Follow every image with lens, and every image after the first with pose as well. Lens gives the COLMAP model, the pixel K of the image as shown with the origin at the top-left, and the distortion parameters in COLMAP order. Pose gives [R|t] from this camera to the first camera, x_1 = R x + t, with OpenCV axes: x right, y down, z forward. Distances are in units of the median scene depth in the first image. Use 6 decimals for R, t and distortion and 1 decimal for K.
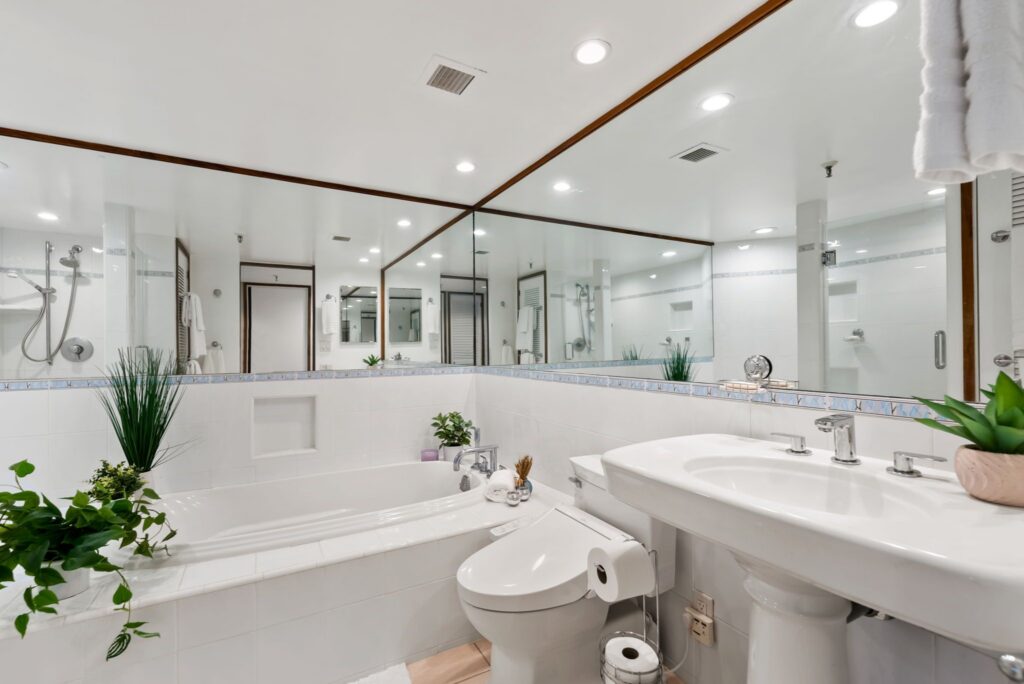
lens RADIAL K [[432.5, 0, 507.7], [0, 432.5, 339.8], [0, 0, 1]] dist [-0.001224, -0.000257]
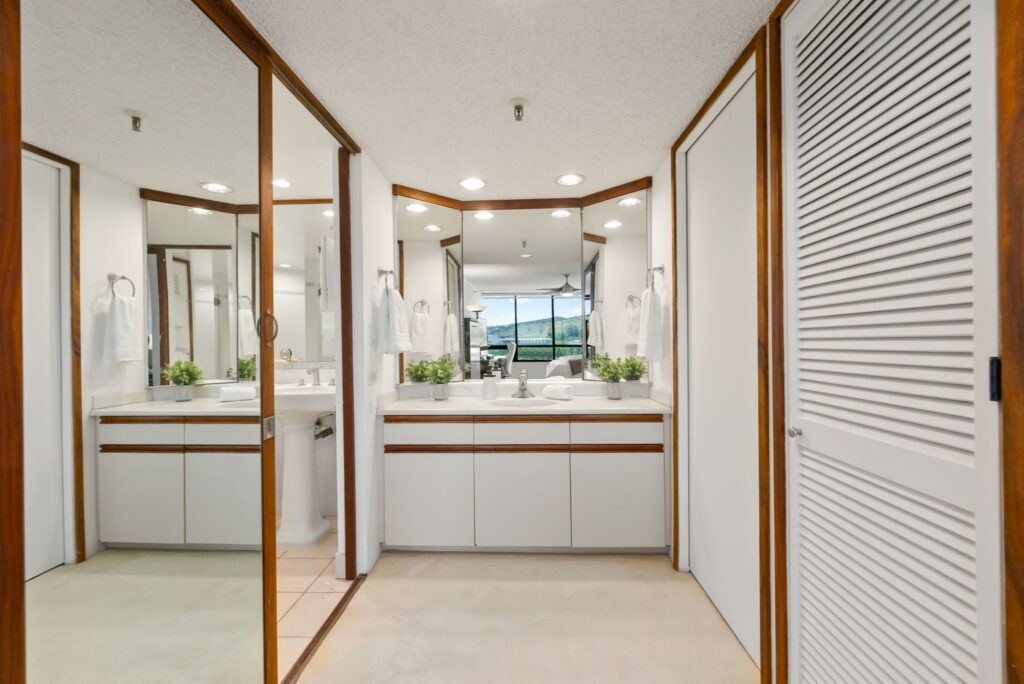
lens RADIAL K [[432.5, 0, 507.7], [0, 432.5, 339.8], [0, 0, 1]] dist [-0.001224, -0.000257]
pose [[0.520724, 0.004827, 0.853711, -0.339121], [-0.014924, 0.999883, 0.003449, -0.015242], [-0.853594, -0.014537, 0.520735, -0.529215]]
